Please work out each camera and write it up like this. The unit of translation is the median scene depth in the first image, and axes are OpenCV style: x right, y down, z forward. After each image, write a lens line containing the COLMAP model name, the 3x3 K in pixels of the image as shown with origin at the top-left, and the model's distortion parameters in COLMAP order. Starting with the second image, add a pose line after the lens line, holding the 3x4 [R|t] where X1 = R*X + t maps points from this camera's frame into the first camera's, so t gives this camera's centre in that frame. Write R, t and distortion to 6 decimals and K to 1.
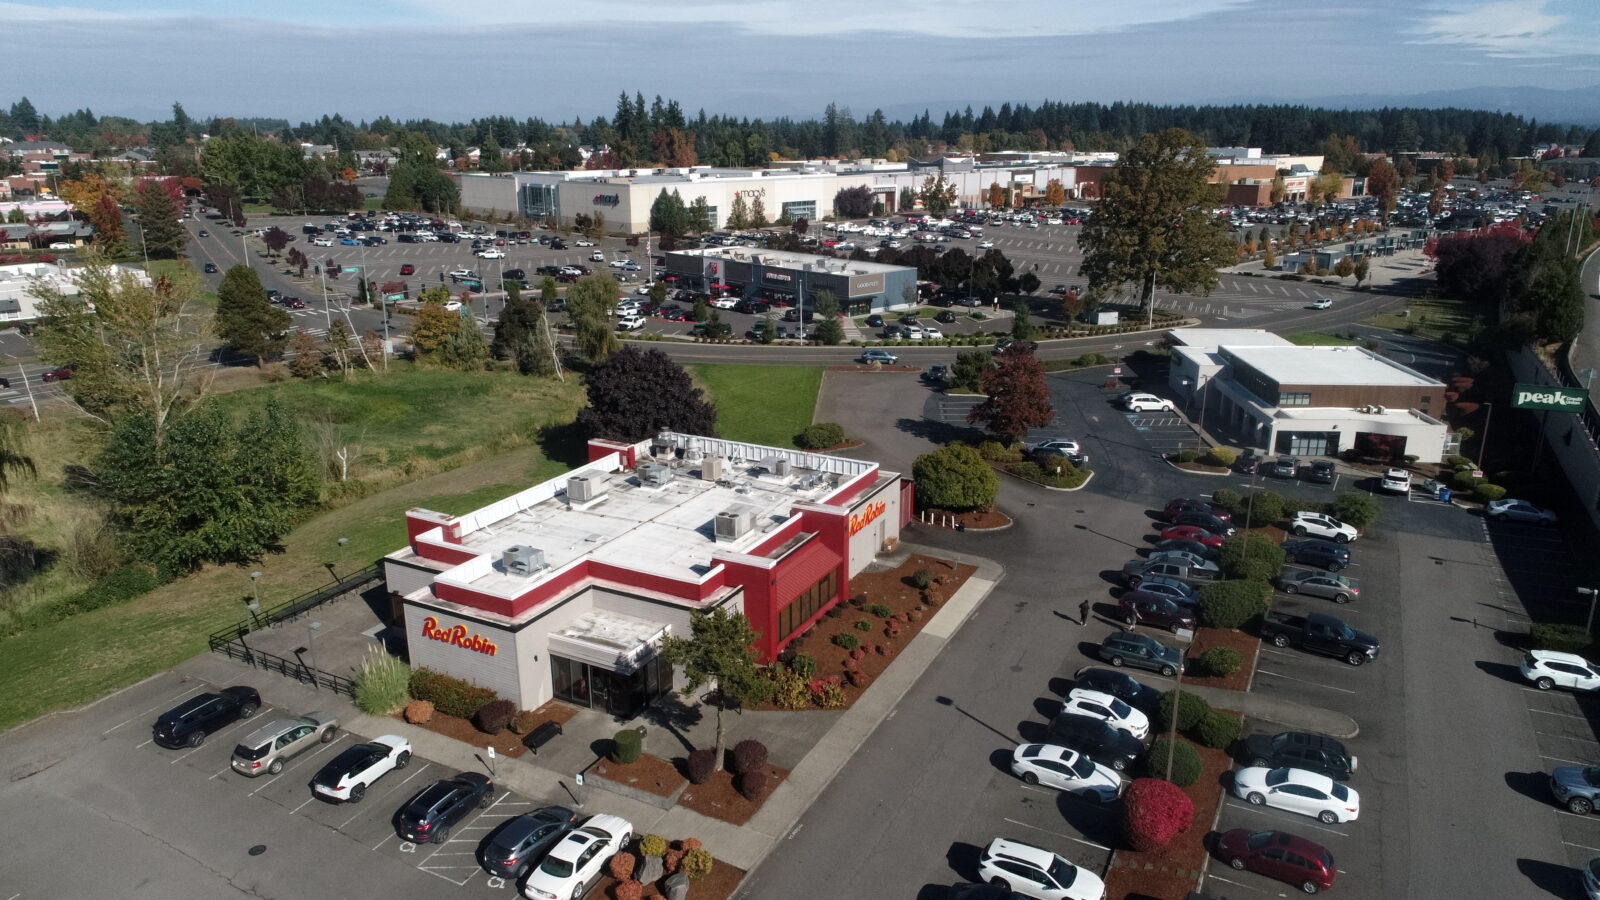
lens RADIAL K [[1075.0, 0, 798.6], [0, 1075.0, 452.5], [0, 0, 1]] dist [-0.001650, 0.004003]
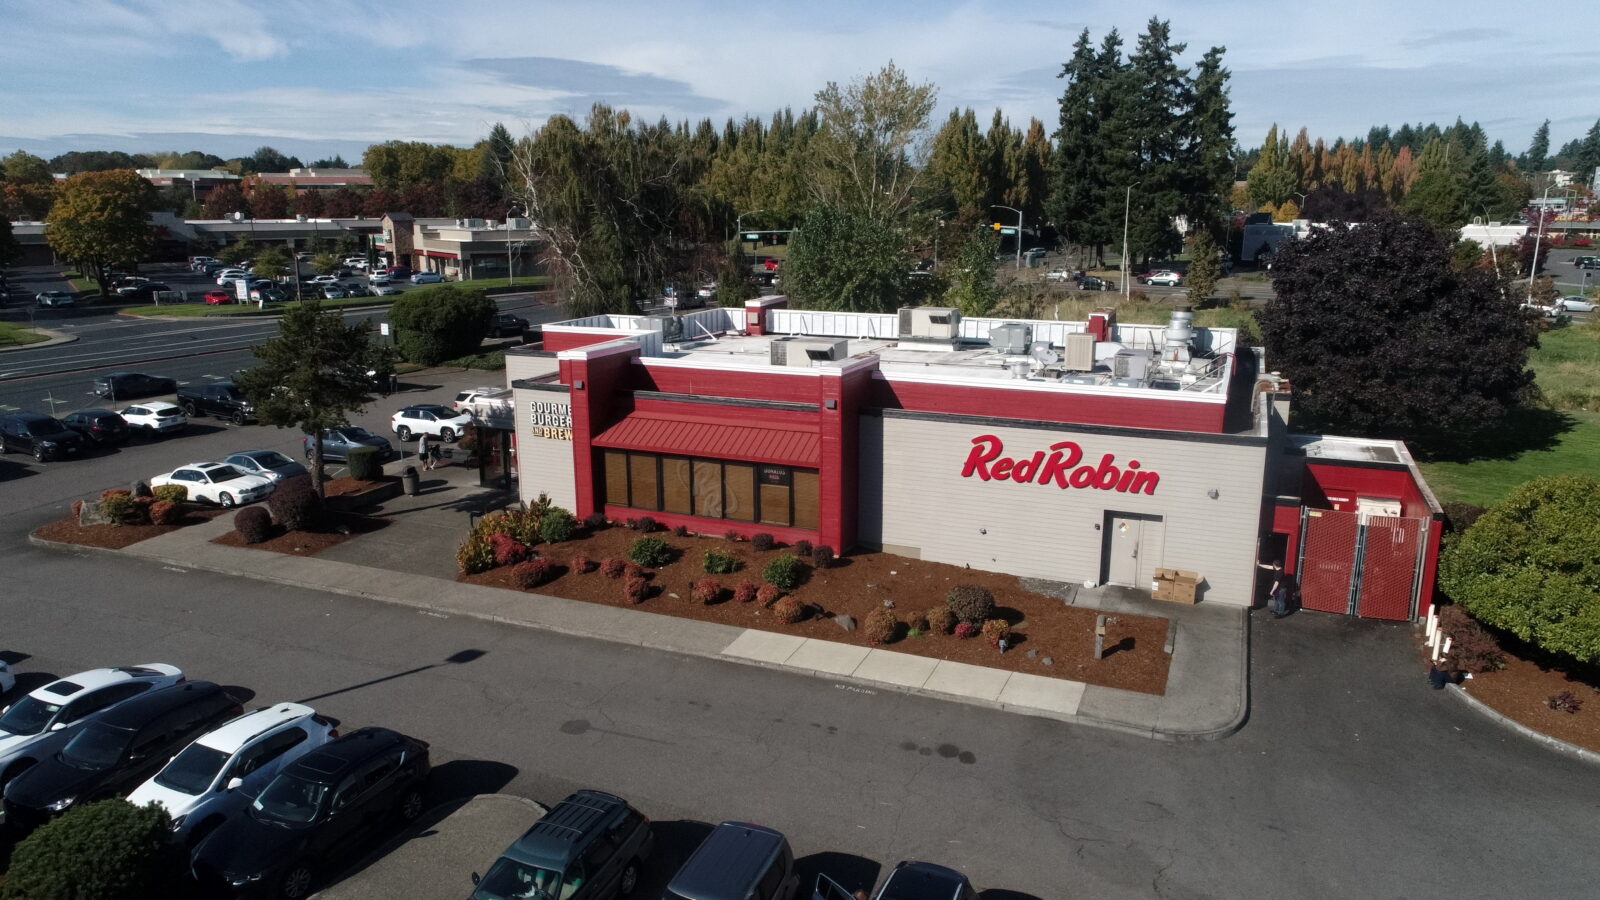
lens RADIAL K [[1075.0, 0, 798.6], [0, 1075.0, 452.5], [0, 0, 1]] dist [-0.001650, 0.004003]
pose [[0.082438, 0.228917, -0.969949, 0.388239], [-0.281071, 0.939093, 0.197746, -0.003757], [0.956140, 0.256323, 0.141759, 0.655852]]
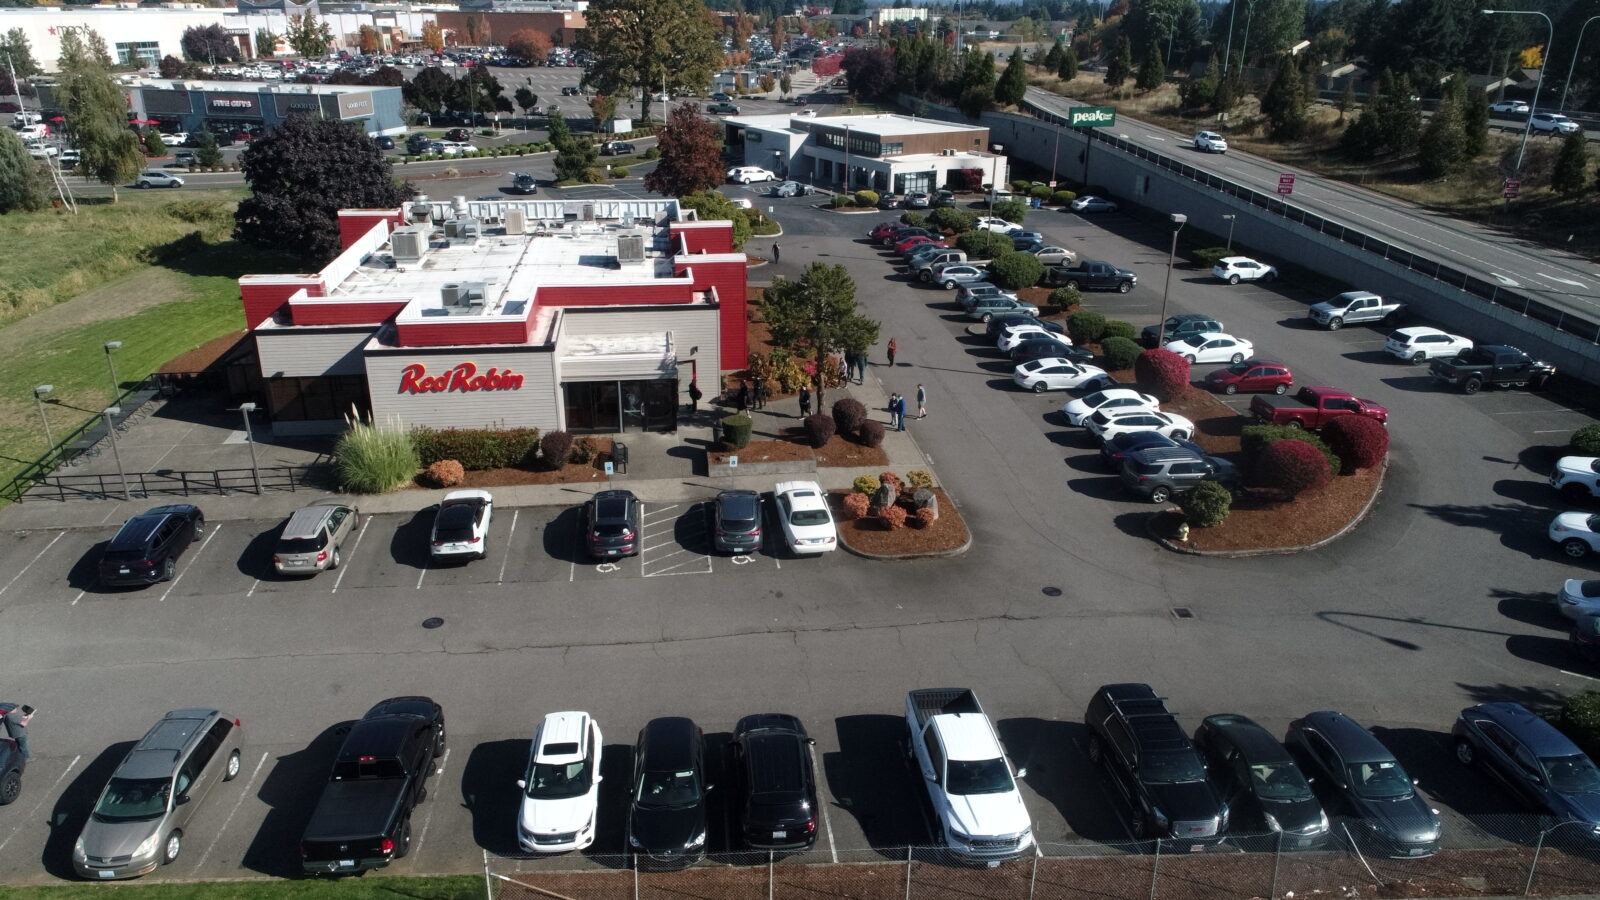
lens RADIAL K [[1075.0, 0, 798.6], [0, 1075.0, 452.5], [0, 0, 1]] dist [-0.001650, 0.004003]
pose [[0.815711, -0.212190, 0.538136, -0.336662], [0.153700, 0.976356, 0.152003, 0.084733], [-0.557666, -0.041279, 0.829038, 0.103166]]
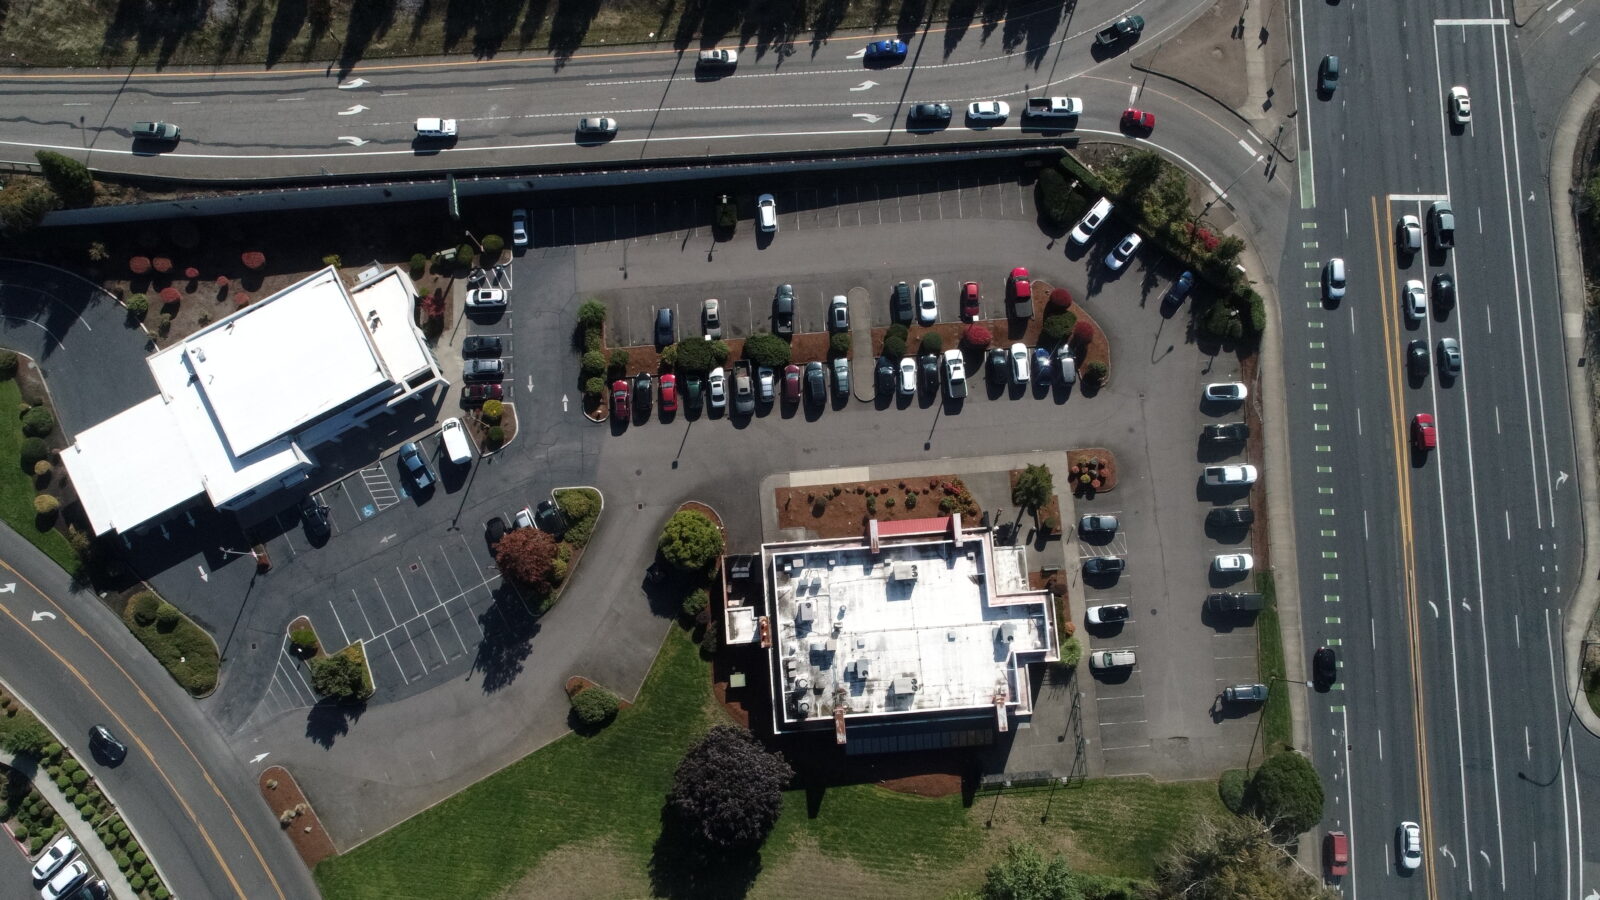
lens RADIAL K [[1119.8, 0, 800.1], [0, 1119.8, 418.9], [0, 0, 1]] dist [0.000248, 0.004731]
pose [[-0.525529, -0.840080, 0.134484, 0.000739], [0.235852, 0.008021, 0.971756, -1.298922], [-0.817431, 0.542404, 0.193919, 0.452950]]
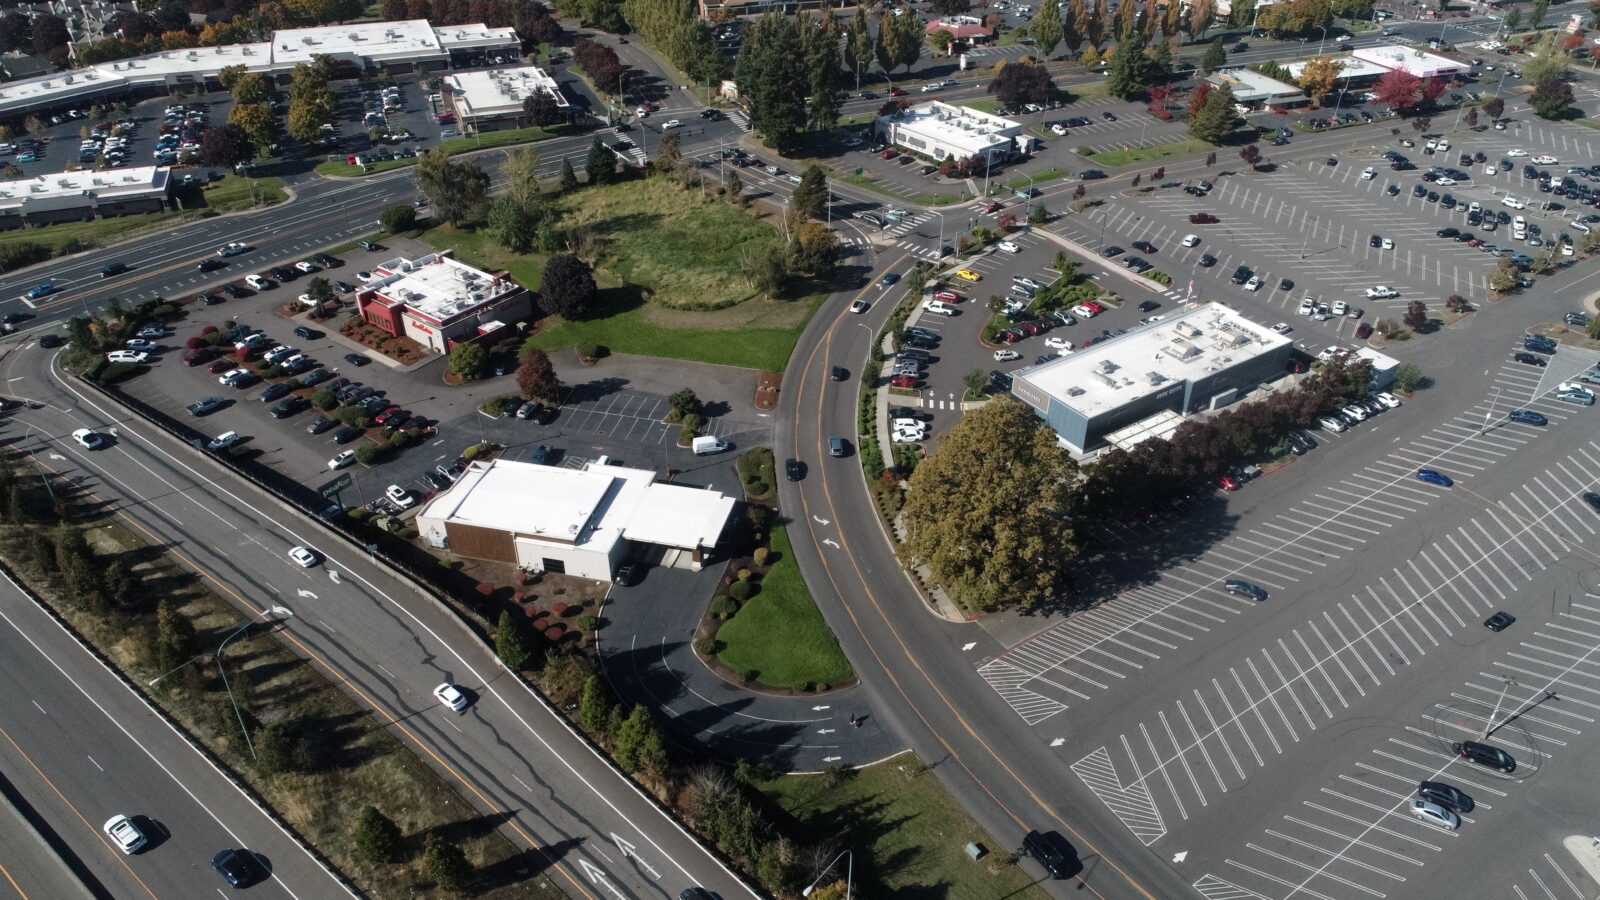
lens RADIAL K [[1075.0, 0, 798.6], [0, 1075.0, 452.5], [0, 0, 1]] dist [-0.001650, 0.004003]
pose [[-0.165222, 0.553790, -0.816100, 1.810917], [-0.279549, 0.767240, 0.577230, -1.206369], [0.945809, 0.323511, 0.028046, 1.519234]]
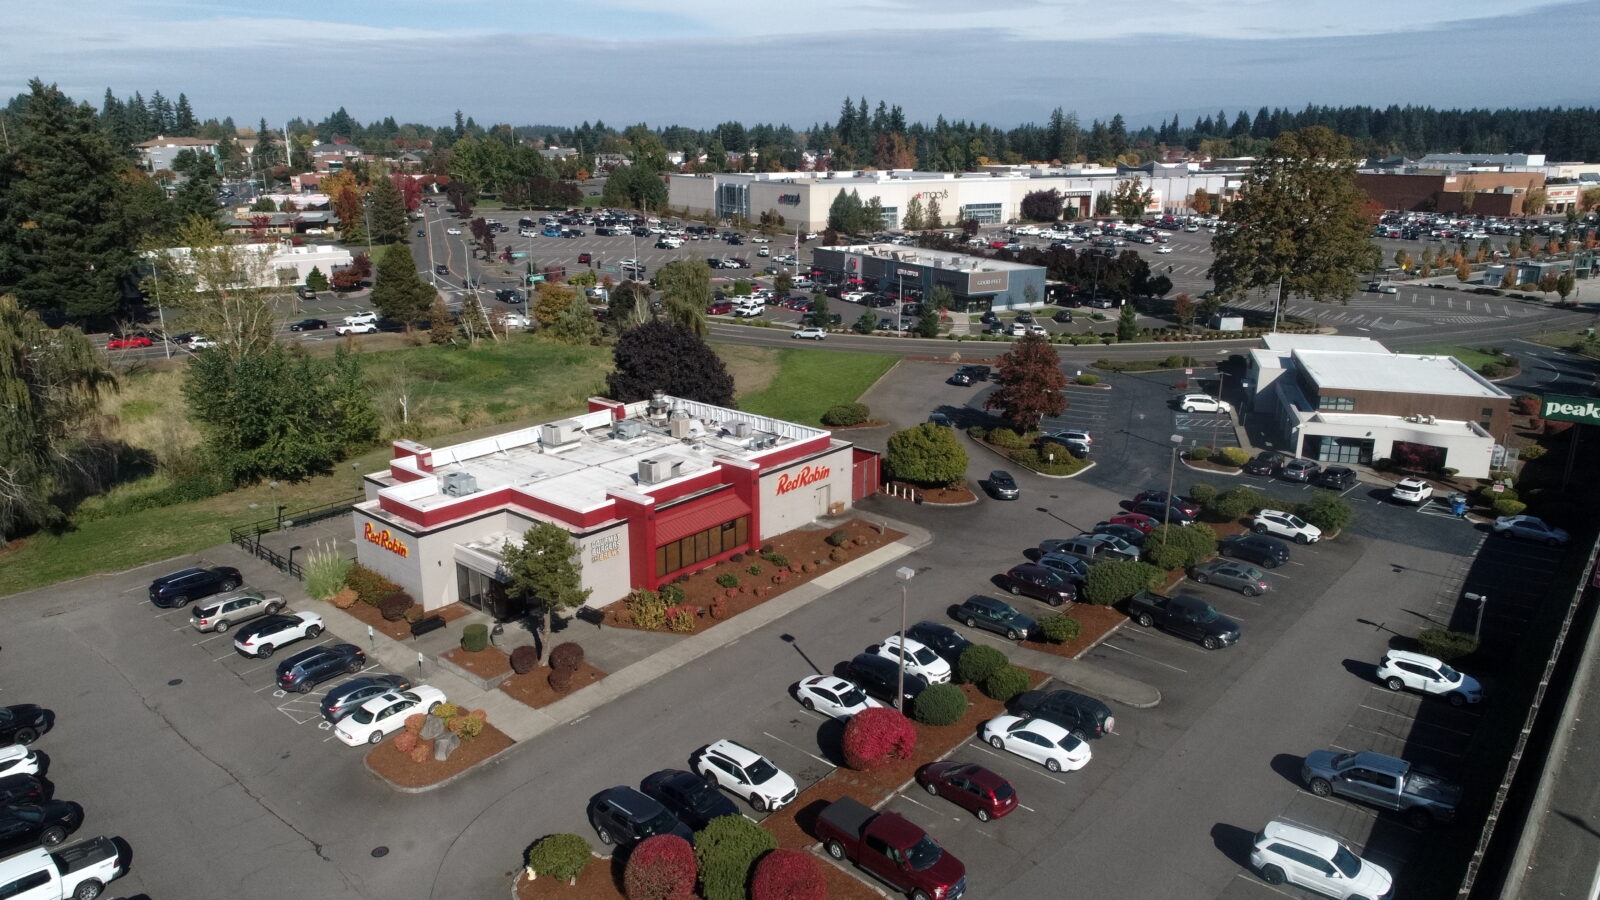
lens RADIAL K [[1075.0, 0, 798.6], [0, 1075.0, 452.5], [0, 0, 1]] dist [-0.001650, 0.004003]
pose [[0.973896, 0.064346, -0.217686, 0.229646], [-0.065721, 0.997838, 0.000930, 0.026392], [0.217275, 0.013401, 0.976018, -0.035683]]
